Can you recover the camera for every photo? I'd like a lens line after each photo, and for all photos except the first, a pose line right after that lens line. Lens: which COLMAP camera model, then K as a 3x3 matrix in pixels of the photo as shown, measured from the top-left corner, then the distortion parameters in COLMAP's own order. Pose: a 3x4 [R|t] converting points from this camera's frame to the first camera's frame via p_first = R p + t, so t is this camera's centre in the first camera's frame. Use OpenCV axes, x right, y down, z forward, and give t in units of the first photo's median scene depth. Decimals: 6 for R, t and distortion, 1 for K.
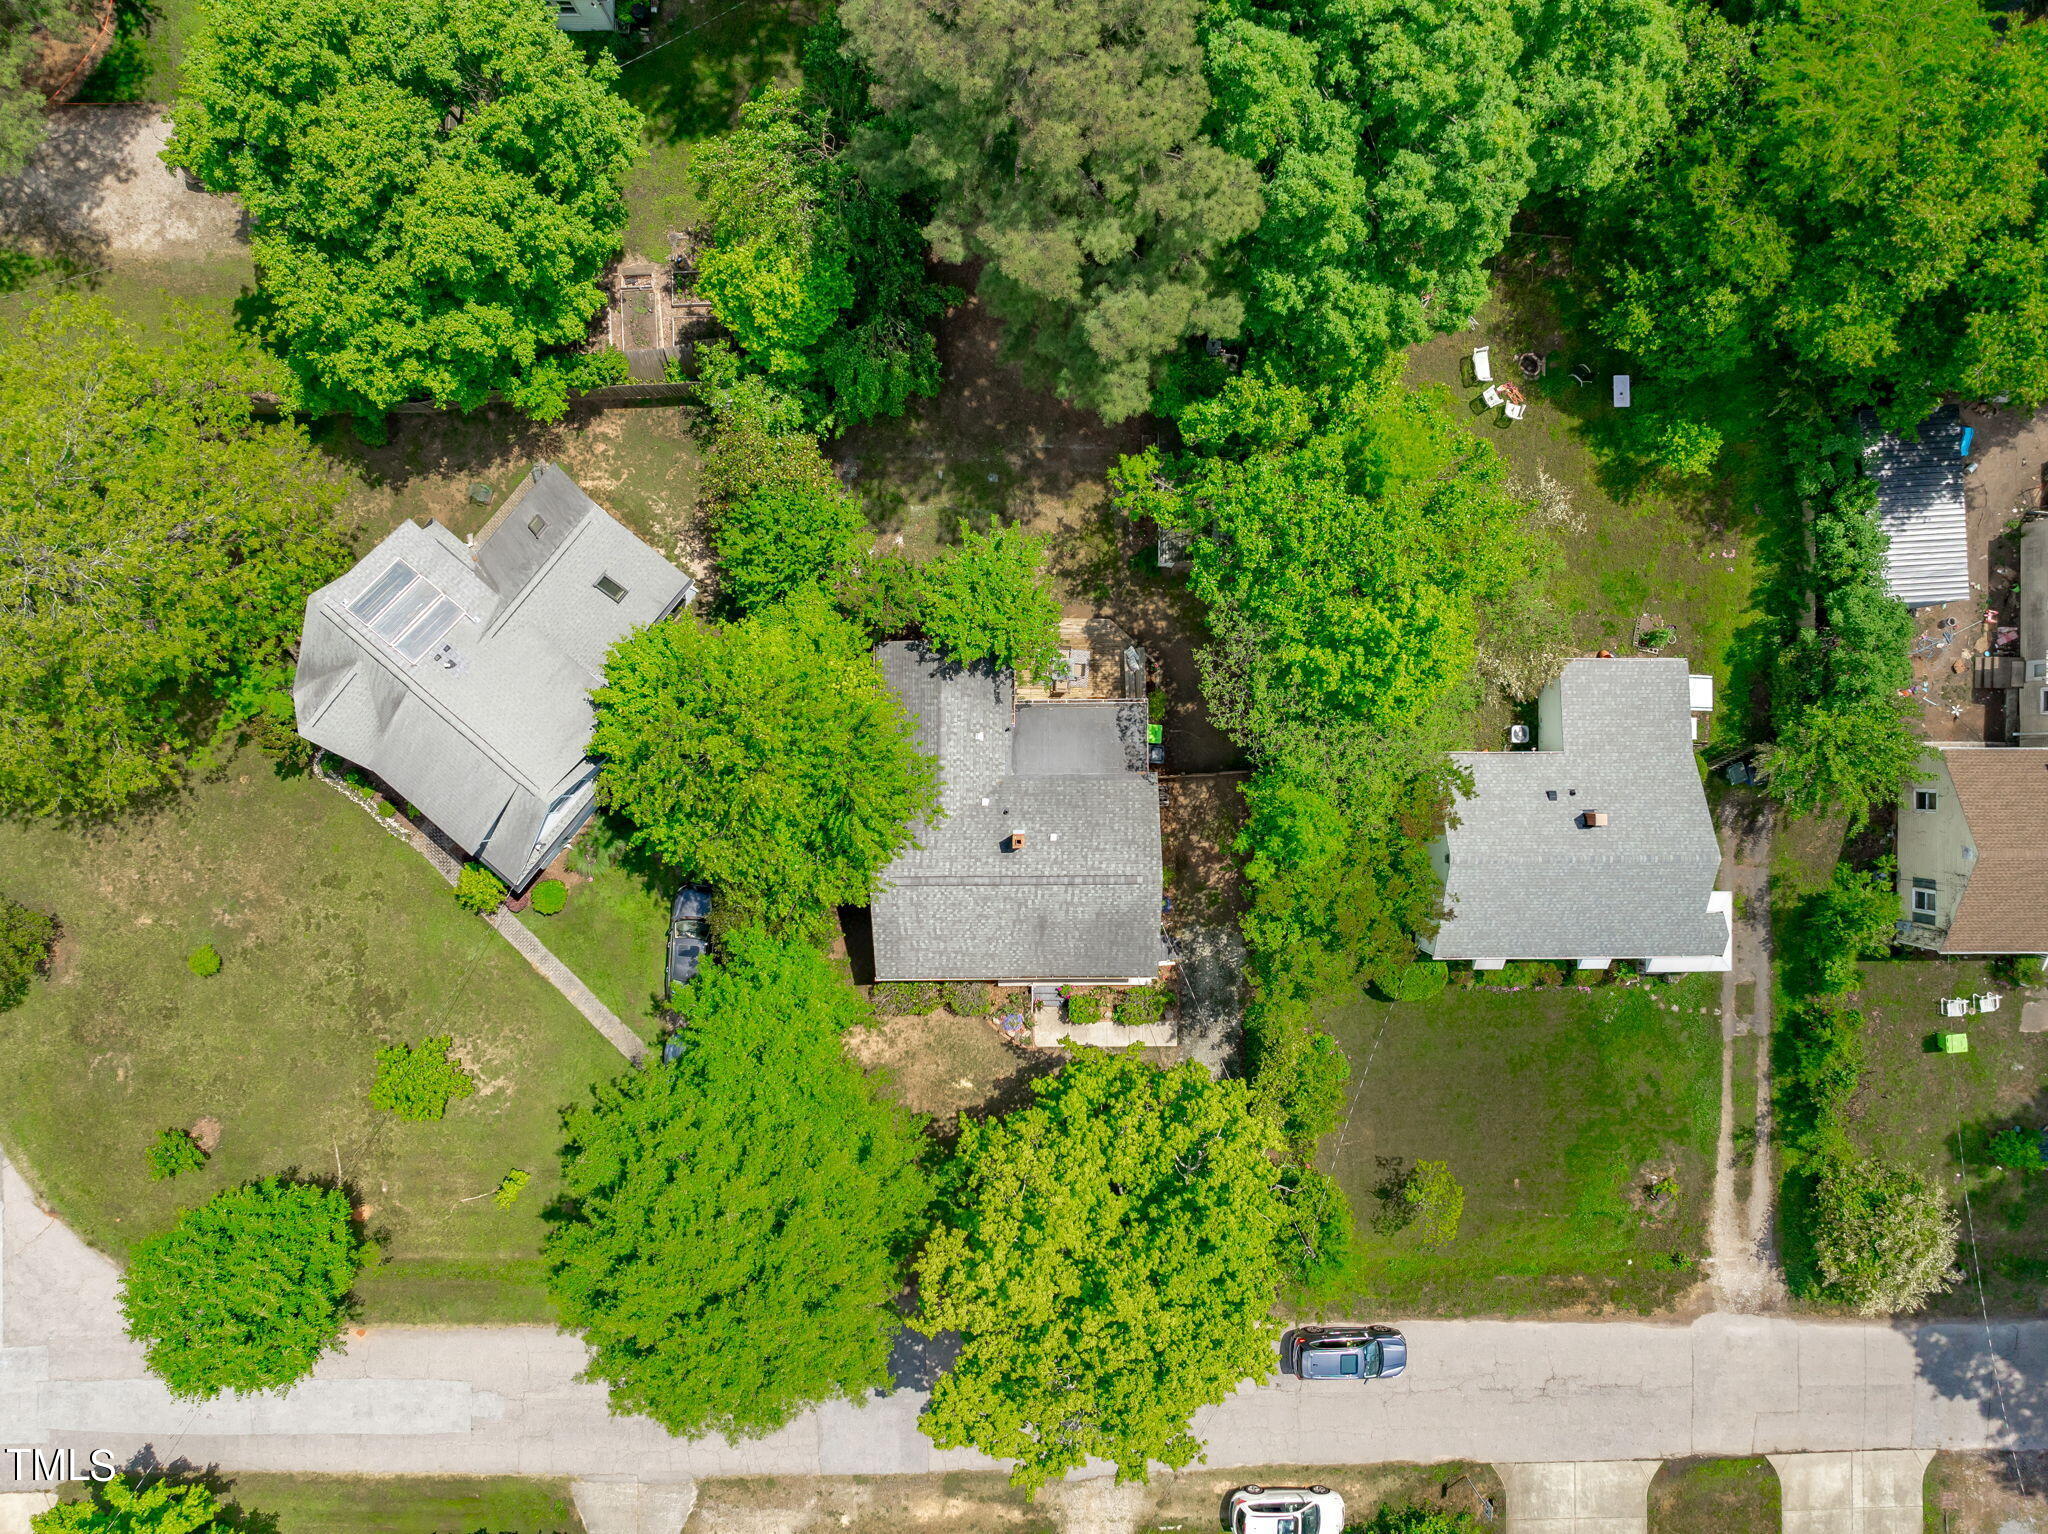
lens RADIAL K [[1424.2, 0, 1008.1], [0, 1424.2, 761.9], [0, 0, 1]] dist [-0.061871, 0.032927]
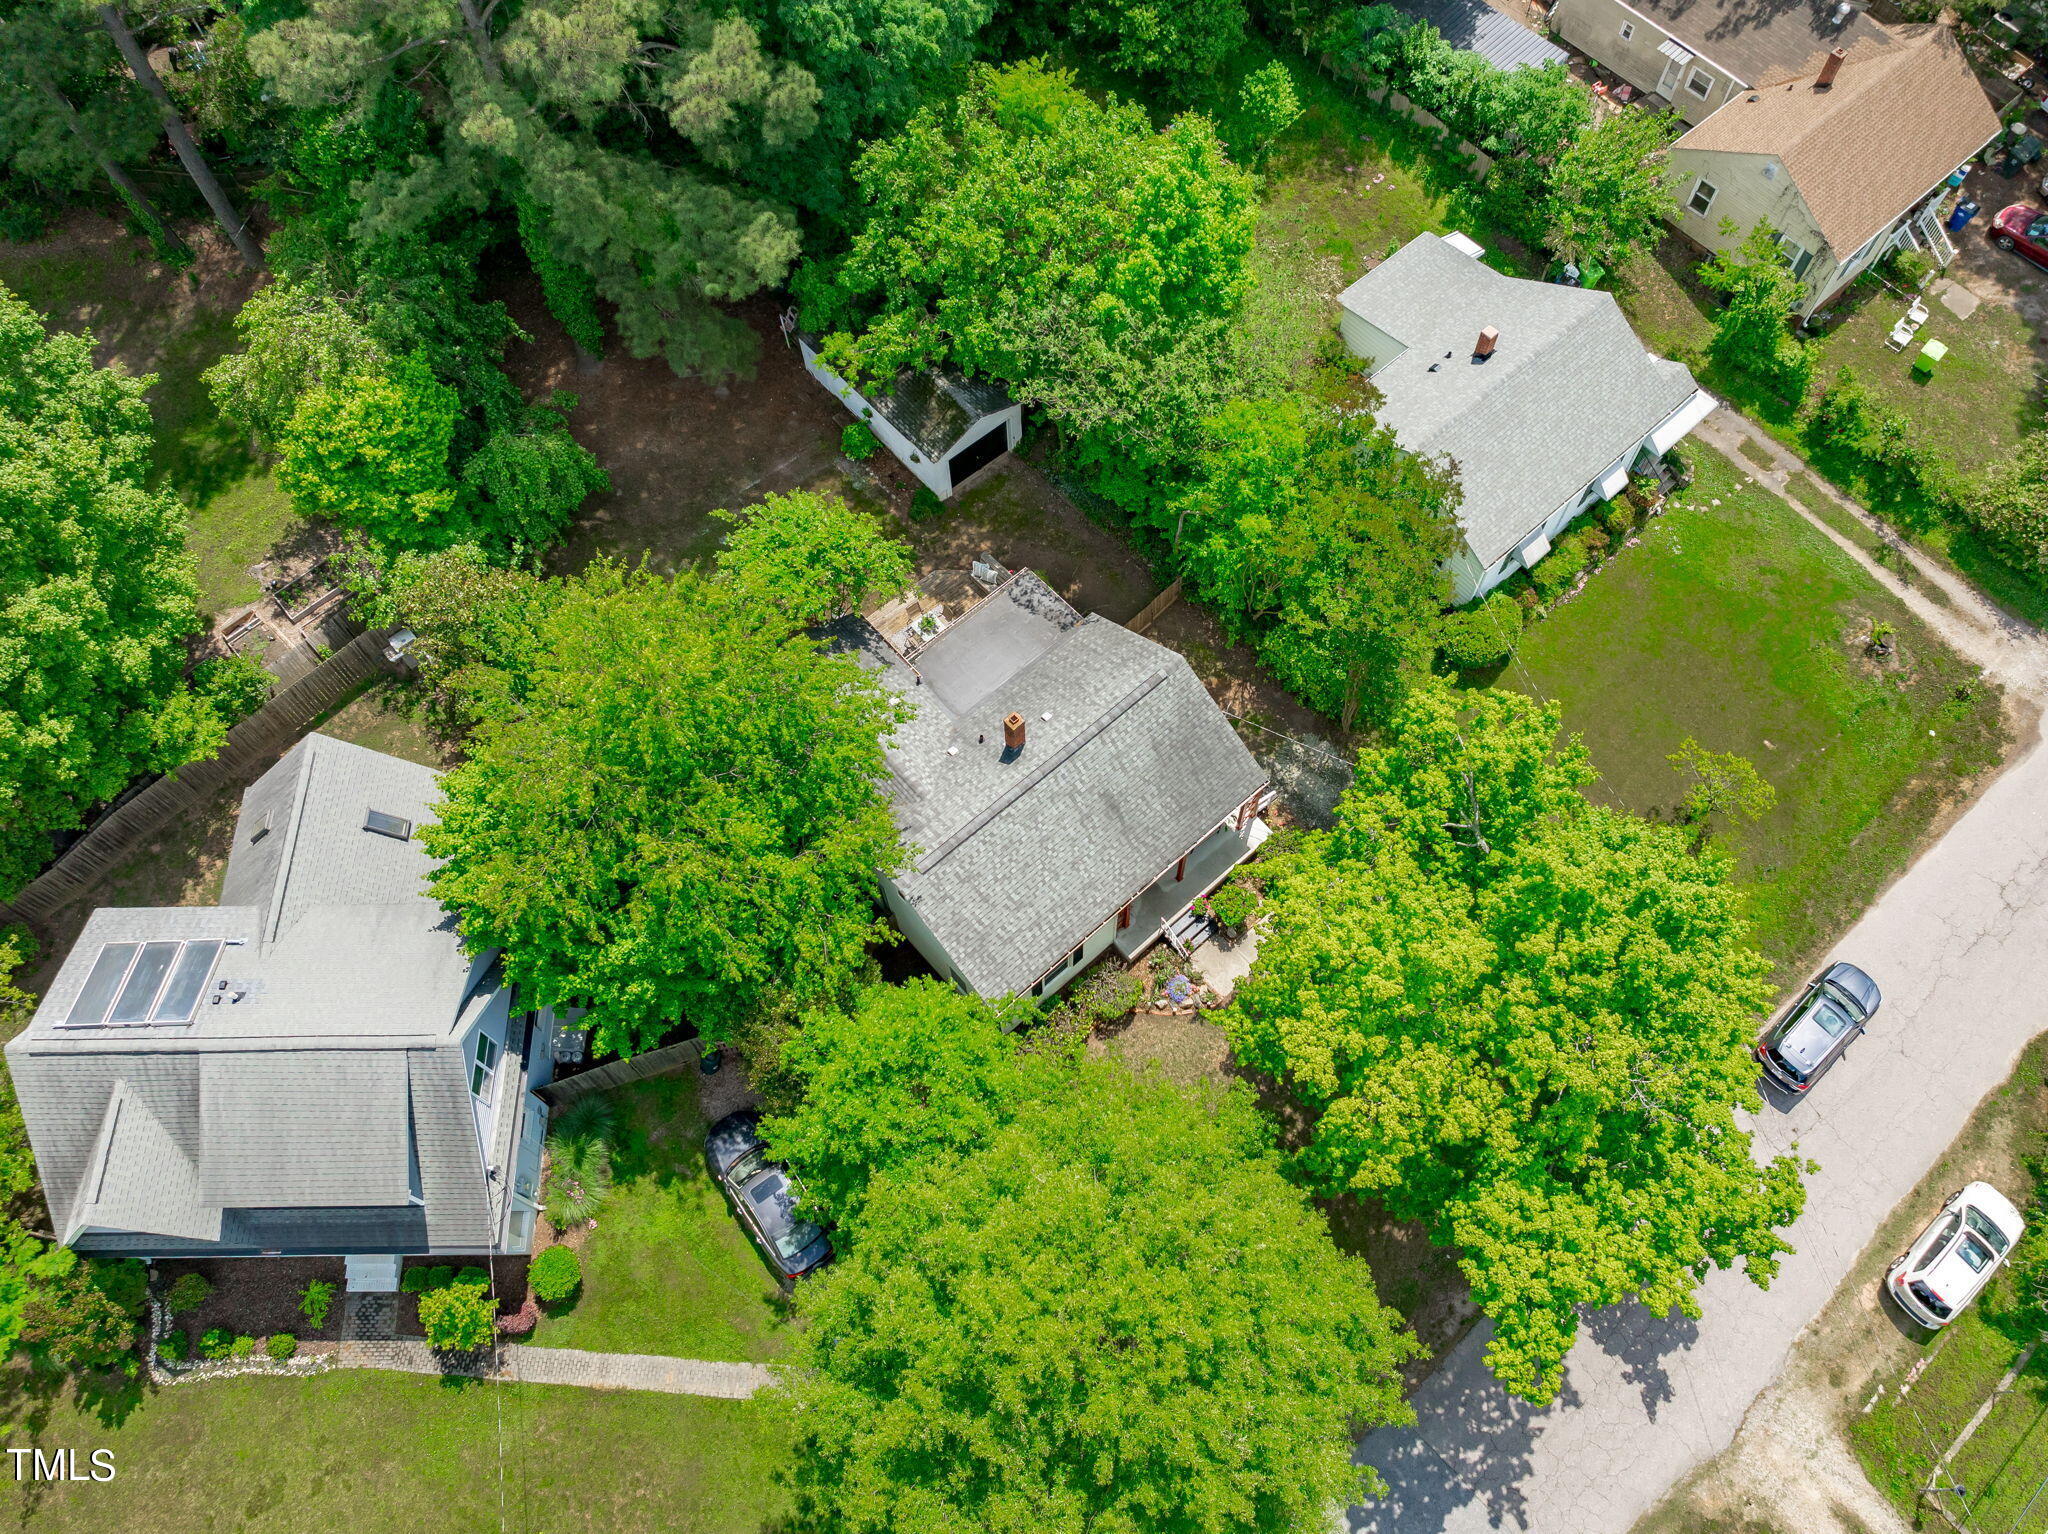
lens RADIAL K [[1482.6, 0, 1060.1], [0, 1482.6, 777.2], [0, 0, 1]] dist [-0.045837, 0.009033]
pose [[0.749624, -0.591839, 0.296295, -0.209139], [0.661815, 0.675742, -0.324614, 0.321602], [-0.008099, 0.439431, 0.898240, 0.257157]]
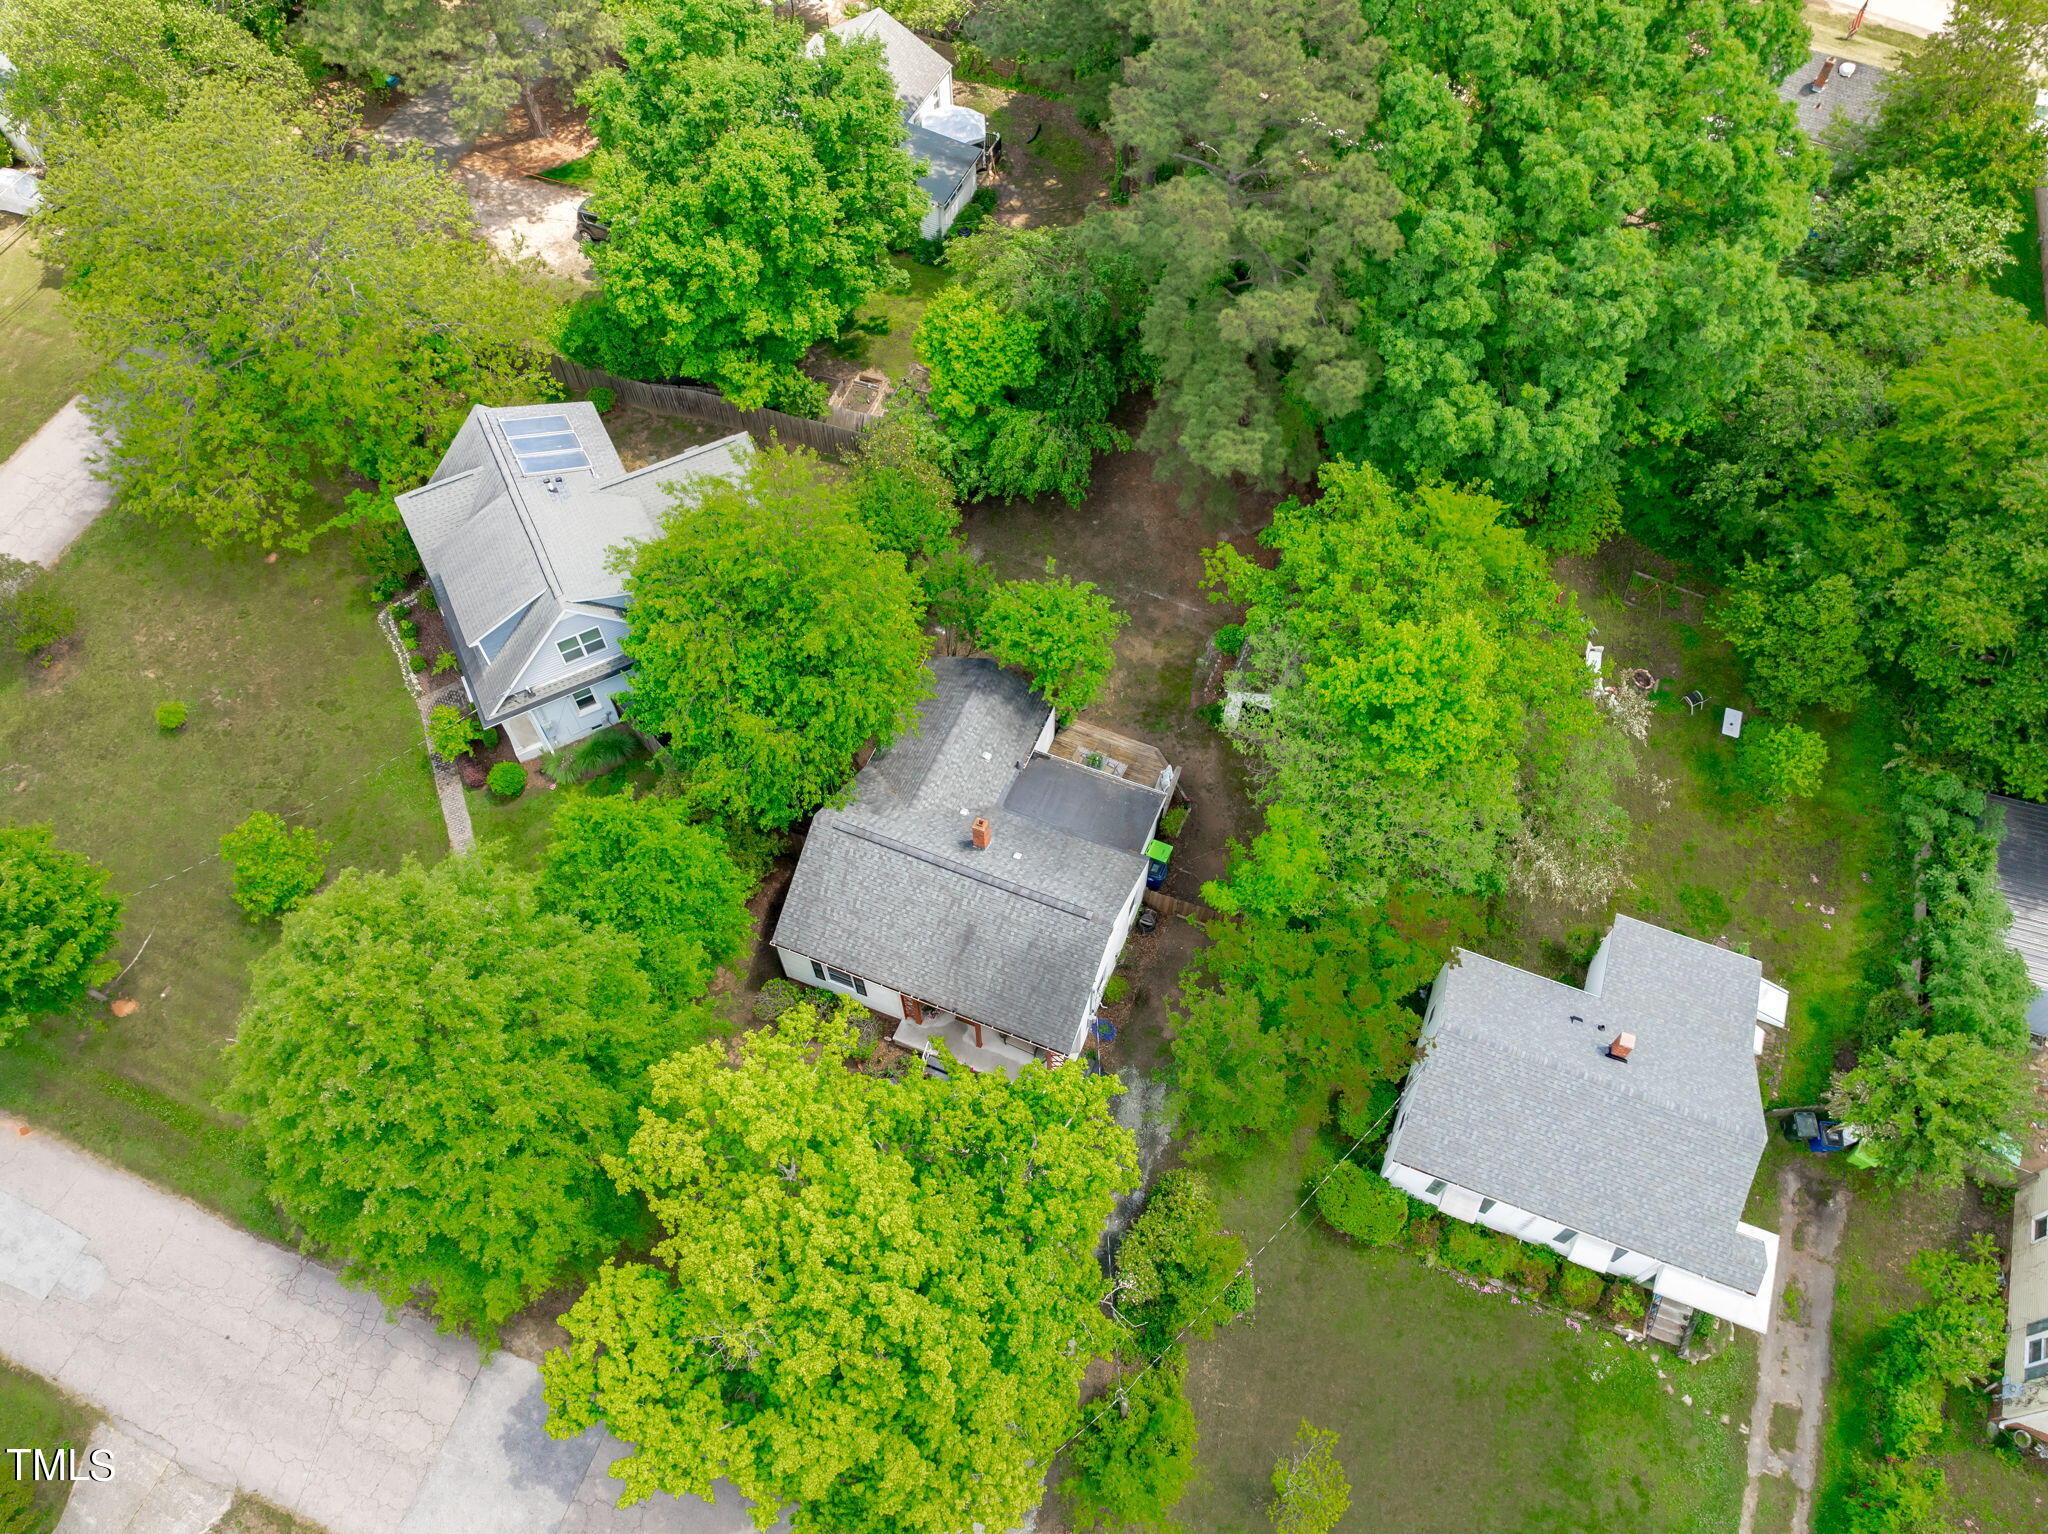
lens RADIAL K [[1424.2, 0, 1014.8], [0, 1424.2, 766.4], [0, 0, 1]] dist [-0.061871, 0.032927]
pose [[0.922943, 0.328612, -0.200478, 0.179542], [-0.384938, 0.788039, -0.480435, 0.412115], [0.000108, 0.520585, 0.853810, 0.179830]]
